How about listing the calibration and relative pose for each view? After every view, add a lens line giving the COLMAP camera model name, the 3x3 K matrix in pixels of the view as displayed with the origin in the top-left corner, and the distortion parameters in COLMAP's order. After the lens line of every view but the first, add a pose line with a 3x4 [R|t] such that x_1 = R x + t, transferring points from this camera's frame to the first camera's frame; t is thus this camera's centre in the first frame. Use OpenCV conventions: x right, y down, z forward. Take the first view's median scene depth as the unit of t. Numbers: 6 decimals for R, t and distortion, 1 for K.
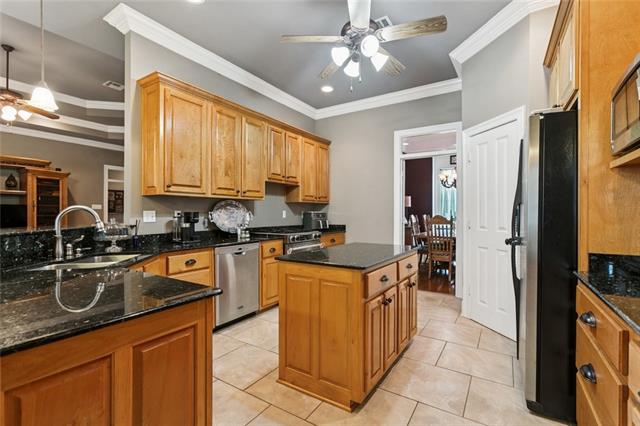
lens RADIAL K [[292.5, 0, 318.9], [0, 292.5, 213.9], [0, 0, 1]] dist [-0.009932, 0.004796]
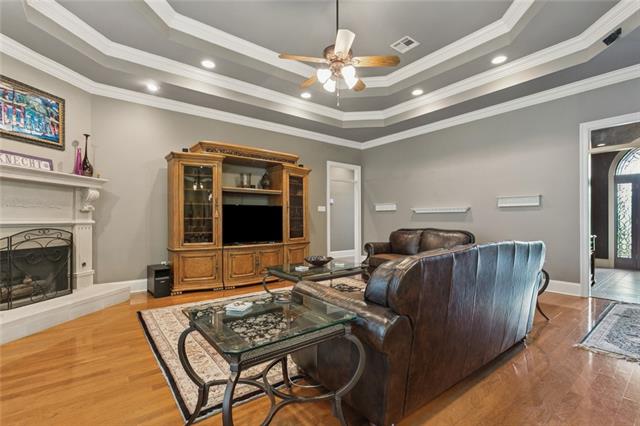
lens RADIAL K [[292.5, 0, 323.8], [0, 292.5, 220.6], [0, 0, 1]] dist [-0.009932, 0.004796]
pose [[0.945040, 0.001688, -0.326951, -0.975184], [-0.000445, 0.999992, 0.003878, 0.017225], [0.326955, -0.003520, 0.945033, 0.327023]]
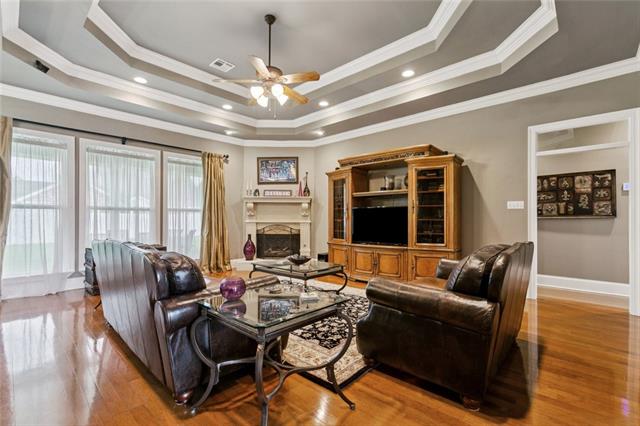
lens RADIAL K [[292.5, 0, 323.9], [0, 292.5, 221.4], [0, 0, 1]] dist [-0.009932, 0.004796]
pose [[-0.175573, 0.007462, -0.984438, -0.285799], [-0.002889, 0.999963, 0.008095, 0.008446], [0.984462, 0.004266, -0.175545, 1.514674]]
